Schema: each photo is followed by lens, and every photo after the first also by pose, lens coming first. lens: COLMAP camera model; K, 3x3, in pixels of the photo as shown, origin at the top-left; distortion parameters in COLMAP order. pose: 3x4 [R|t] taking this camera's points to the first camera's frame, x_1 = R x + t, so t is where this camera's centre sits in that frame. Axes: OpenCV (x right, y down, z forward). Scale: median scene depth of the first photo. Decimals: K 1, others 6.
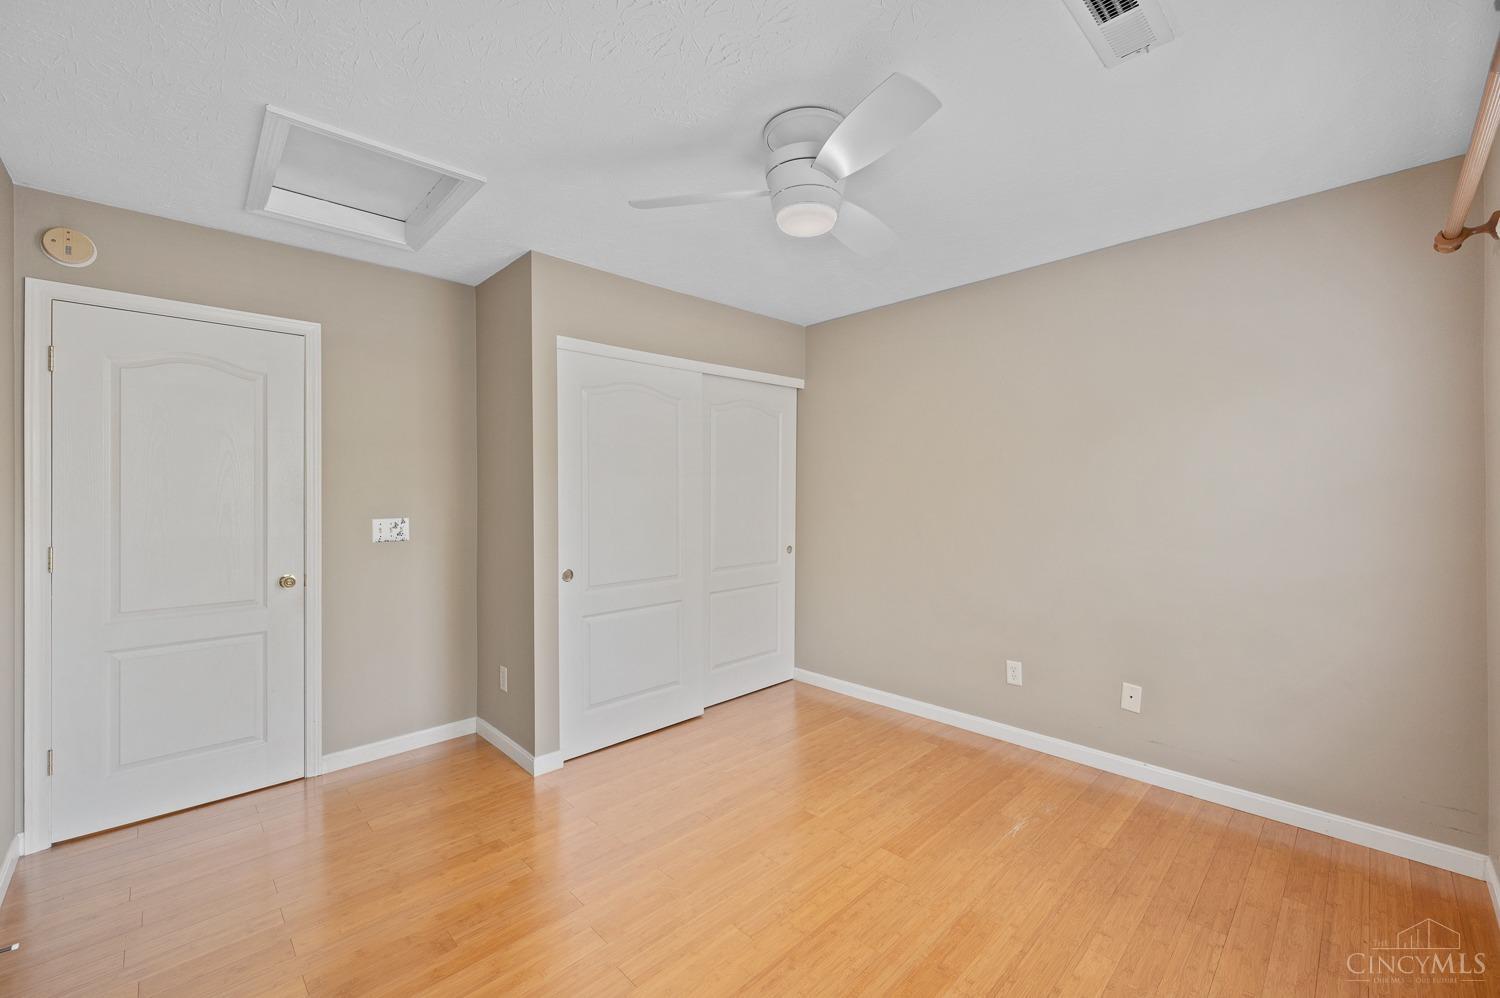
lens RADIAL K [[605.6, 0, 748.0], [0, 605.6, 463.3], [0, 0, 1]] dist [-0.001950, 0.000045]
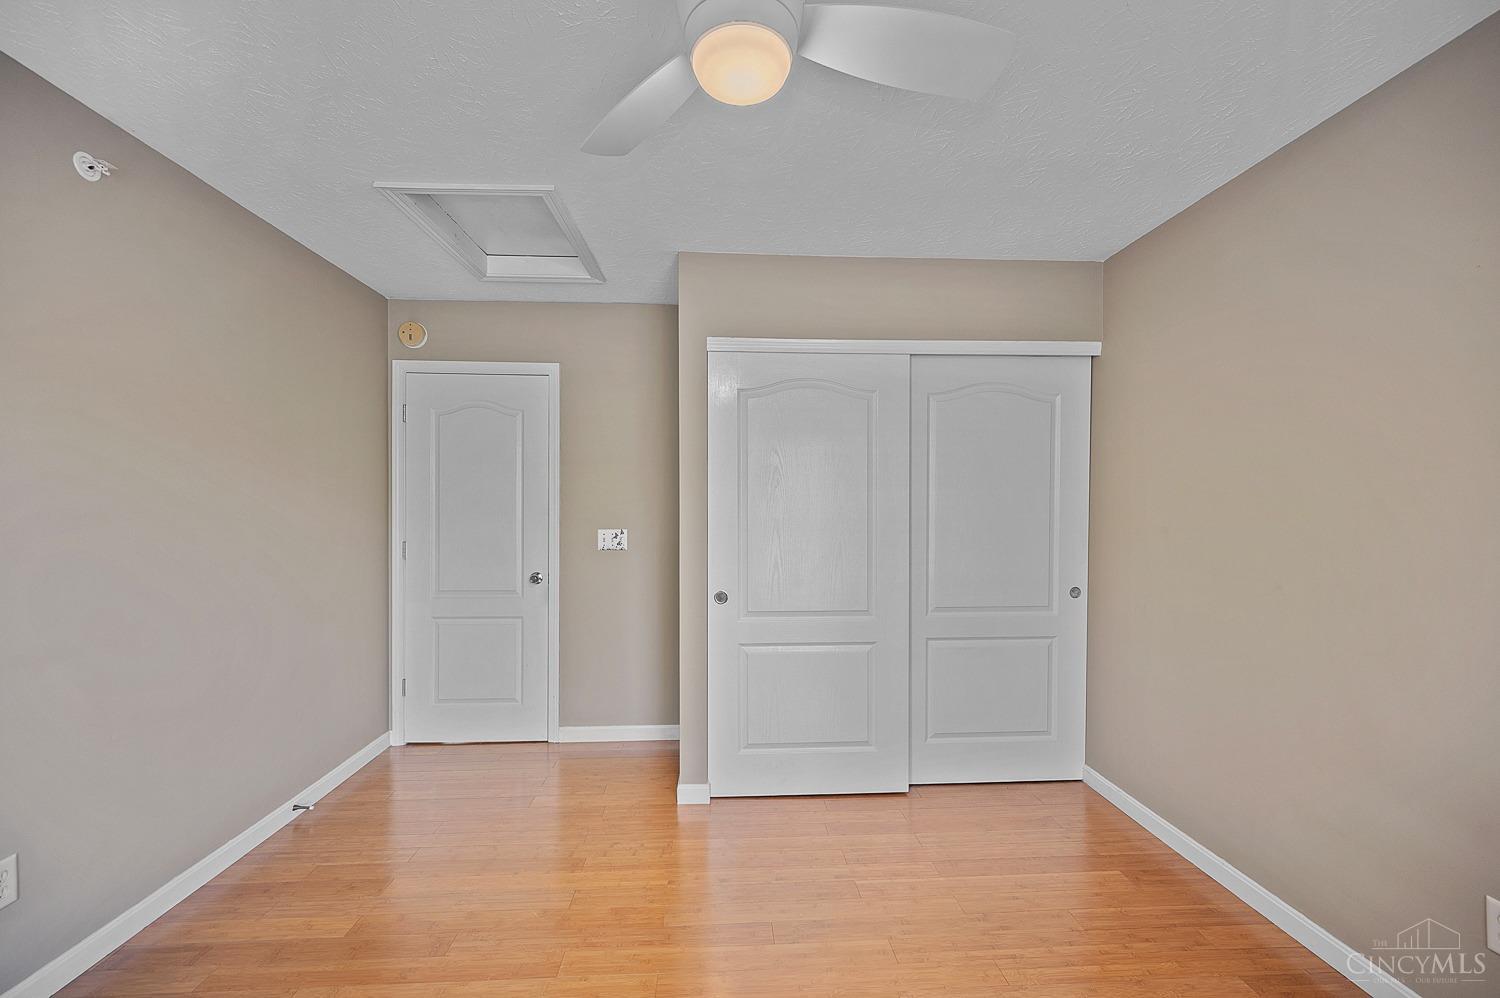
lens RADIAL K [[595.1, 0, 749.3], [0, 595.1, 492.2], [0, 0, 1]] dist [0.000407, 0.000243]
pose [[0.755332, -0.008973, -0.655281, 0.335570], [0.024445, 0.999596, 0.014490, 0.013746], [0.654886, -0.026964, 0.755246, 0.357872]]
